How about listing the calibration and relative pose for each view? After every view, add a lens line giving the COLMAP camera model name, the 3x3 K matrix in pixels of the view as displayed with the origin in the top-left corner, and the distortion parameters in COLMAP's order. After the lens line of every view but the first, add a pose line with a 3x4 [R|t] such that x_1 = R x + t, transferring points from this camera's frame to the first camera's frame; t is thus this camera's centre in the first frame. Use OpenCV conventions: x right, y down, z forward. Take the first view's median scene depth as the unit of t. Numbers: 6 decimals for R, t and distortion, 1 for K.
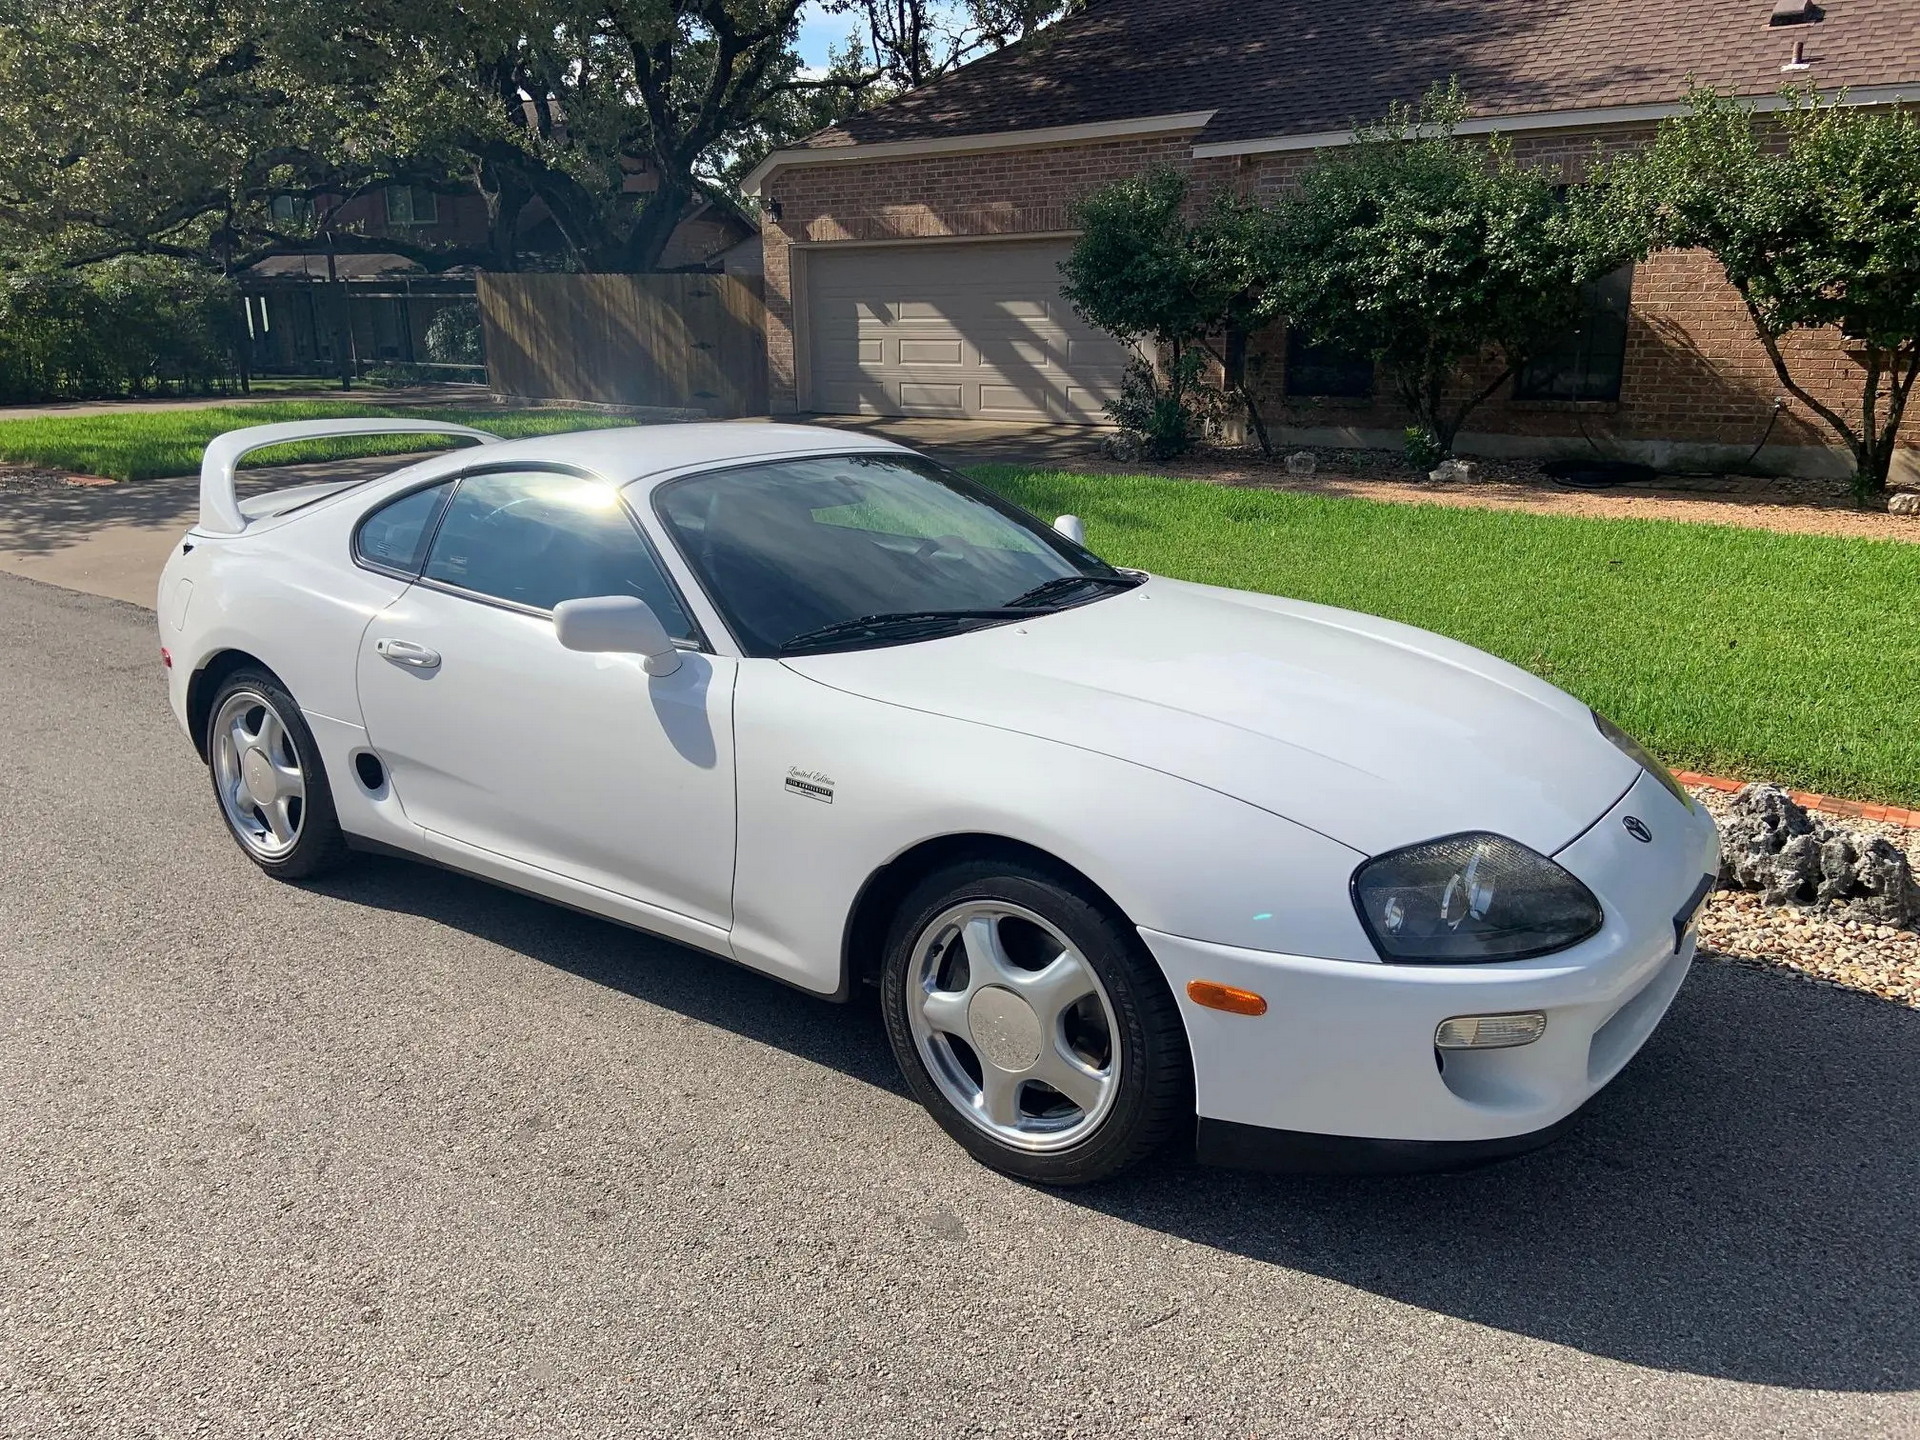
lens RADIAL K [[1452.9, 0, 936.2], [0, 1452.9, 698.8], [0, 0, 1]] dist [0.130131, -0.168477]
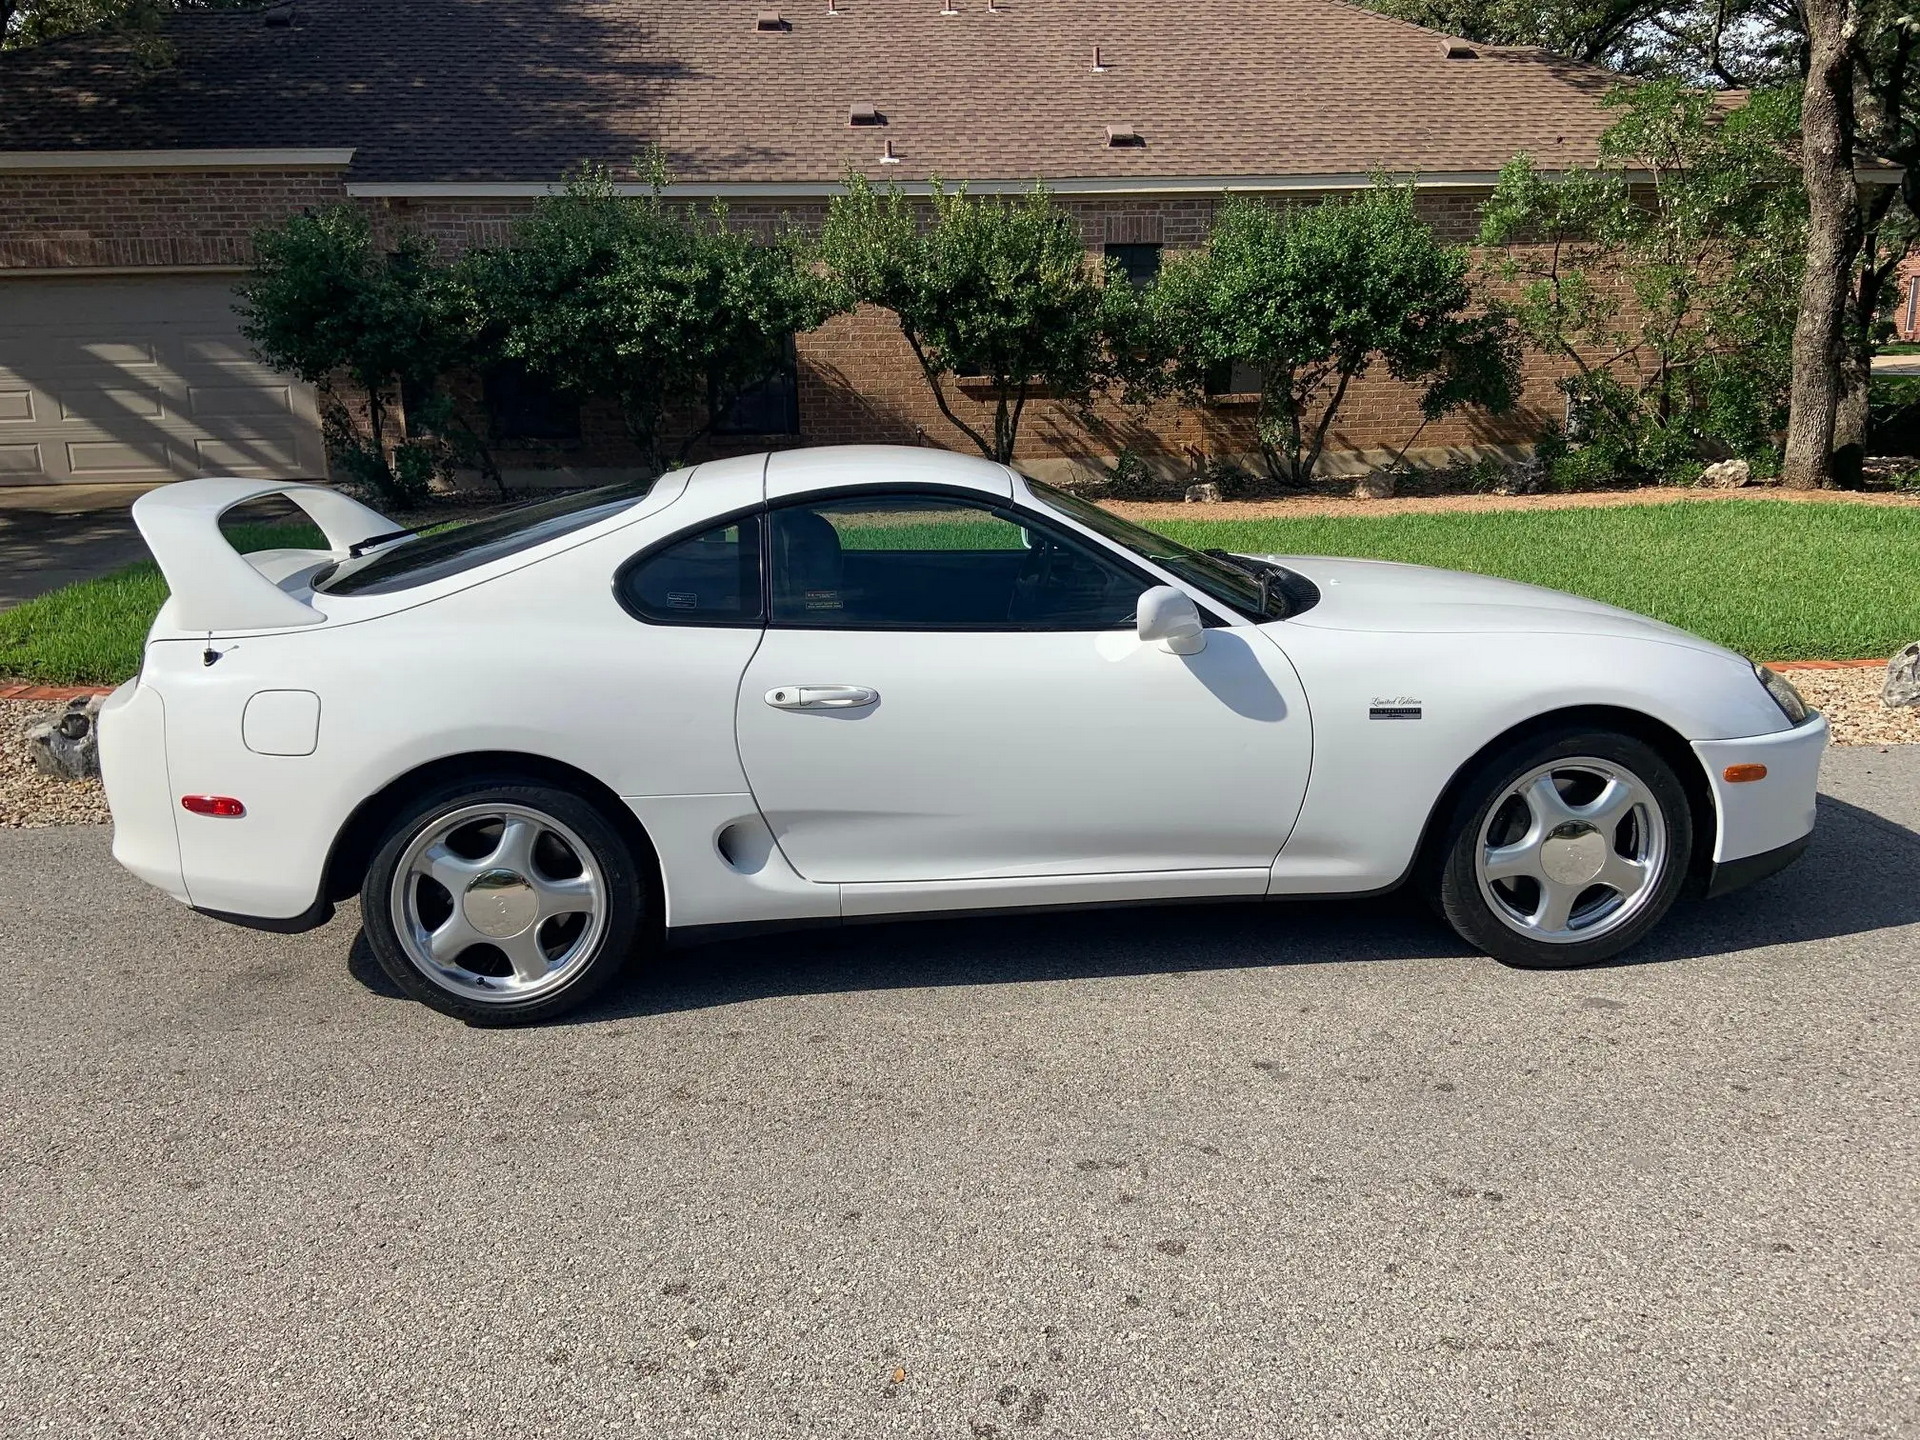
lens RADIAL K [[1452.9, 0, 936.2], [0, 1452.9, 698.8], [0, 0, 1]] dist [0.130131, -0.168477]
pose [[0.742533, -0.161365, 0.650081, -0.256272], [0.183371, 0.982441, 0.034415, -0.013597], [-0.644220, 0.093651, 0.759085, 0.070212]]
